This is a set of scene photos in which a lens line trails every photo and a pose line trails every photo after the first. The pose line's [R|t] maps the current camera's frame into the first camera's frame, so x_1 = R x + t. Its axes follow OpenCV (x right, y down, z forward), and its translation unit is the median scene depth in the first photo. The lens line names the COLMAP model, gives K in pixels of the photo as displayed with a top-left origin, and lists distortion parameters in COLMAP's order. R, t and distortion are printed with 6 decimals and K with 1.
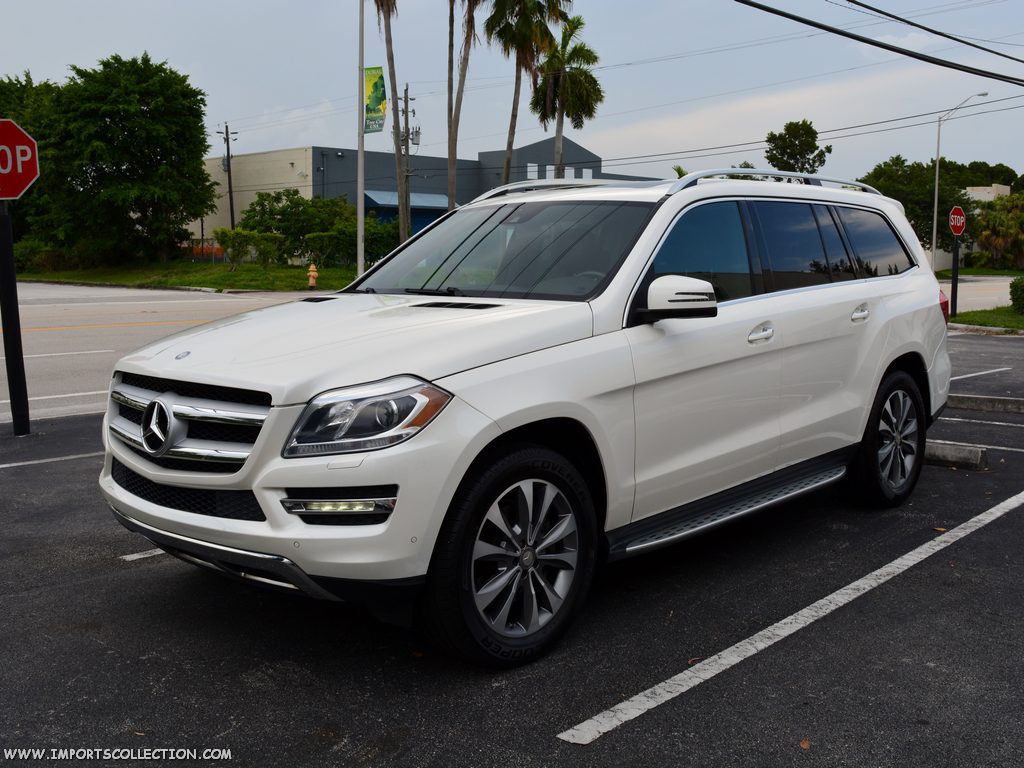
lens RADIAL K [[1089.6, 0, 512.0], [0, 1089.6, 384.0], [0, 0, 1]] dist [-0.084322, 0.024101]
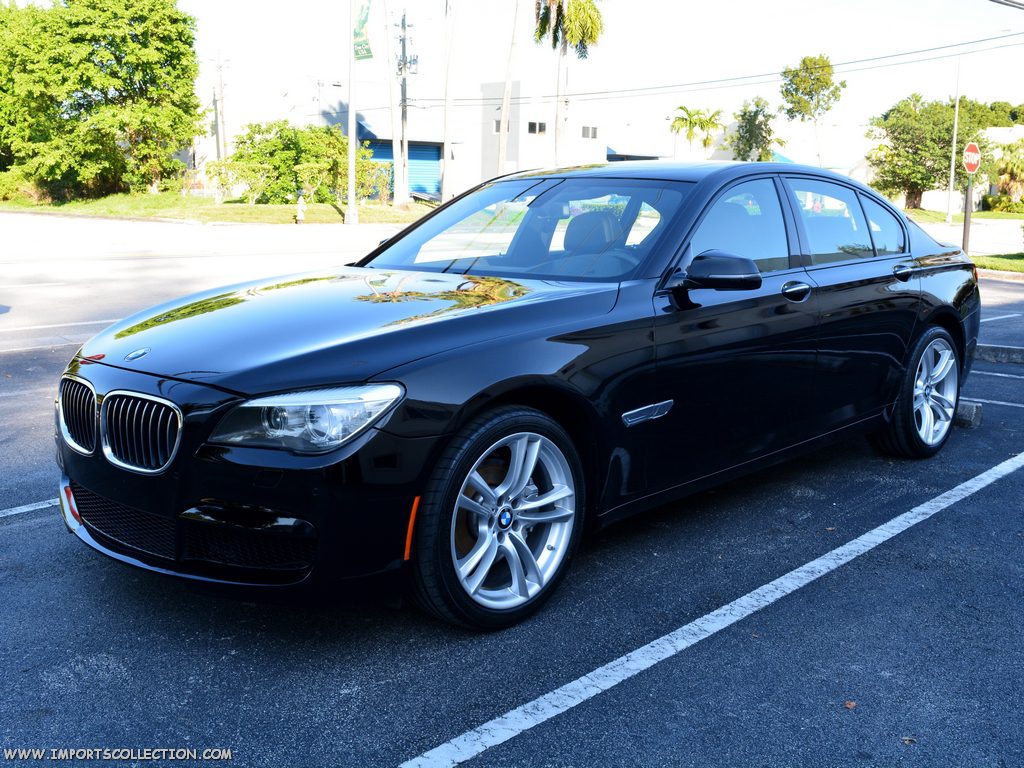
lens RADIAL K [[1107.0, 0, 512.0], [0, 1107.0, 384.0], [0, 0, 1]] dist [-0.078079, -0.000327]
pose [[0.999896, 0.013527, -0.004907, 0.087347], [-0.013242, 0.998449, 0.054085, 0.000048], [0.005631, -0.054014, 0.998524, 0.146478]]
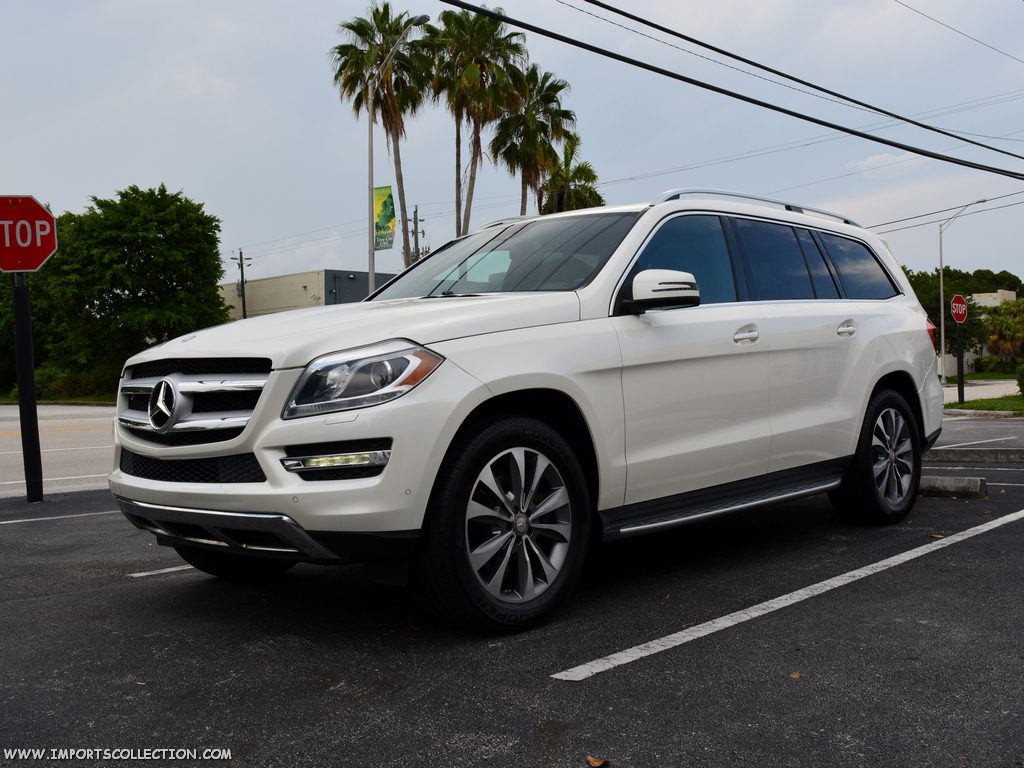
lens RADIAL K [[1089.6, 0, 512.0], [0, 1089.6, 384.0], [0, 0, 1]] dist [-0.084322, 0.024101]
pose [[0.999609, -0.025391, -0.011668, 0.017088], [0.023897, 0.993188, -0.114043, 0.118015], [0.014484, 0.113719, 0.993407, -0.029238]]
